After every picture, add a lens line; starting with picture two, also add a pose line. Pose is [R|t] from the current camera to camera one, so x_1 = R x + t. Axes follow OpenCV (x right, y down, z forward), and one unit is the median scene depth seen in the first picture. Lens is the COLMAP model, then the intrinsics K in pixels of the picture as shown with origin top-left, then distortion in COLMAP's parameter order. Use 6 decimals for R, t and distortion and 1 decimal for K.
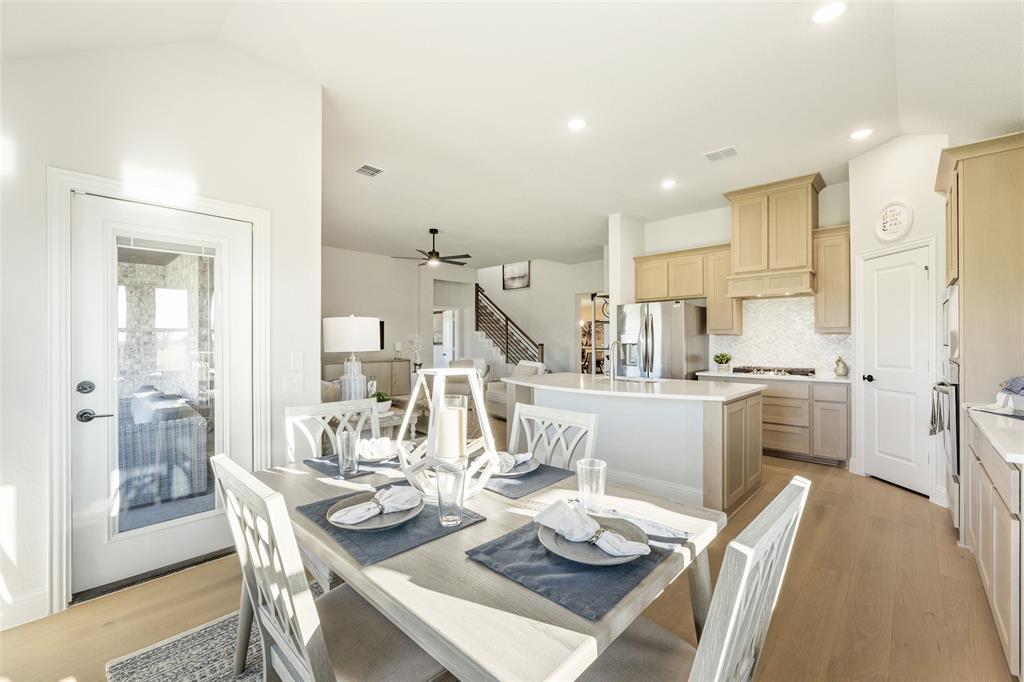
lens RADIAL K [[421.8, 0, 511.2], [0, 421.8, 339.0], [0, 0, 1]] dist [-0.000745, -0.000107]
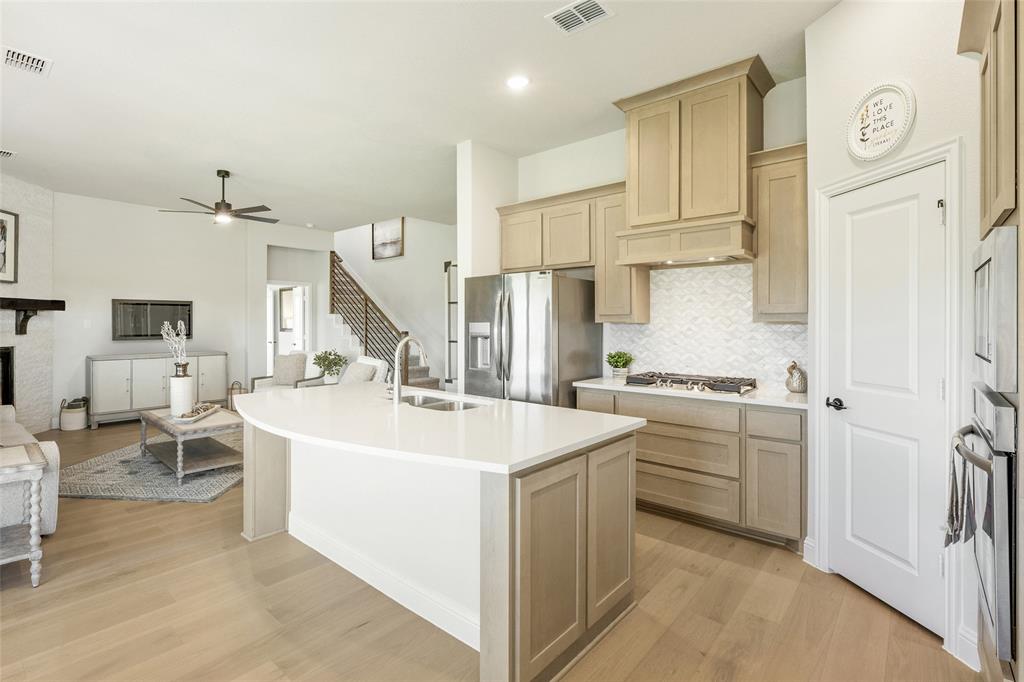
lens RADIAL K [[480.2, 0, 444.4], [0, 480.2, 321.8], [0, 0, 1]] dist [-0.002920, 0.000473]
pose [[0.999739, 0.001269, -0.022789, 0.266032], [-0.001167, 0.999989, 0.004515, -0.016409], [0.022794, -0.004487, 0.999730, 0.271462]]
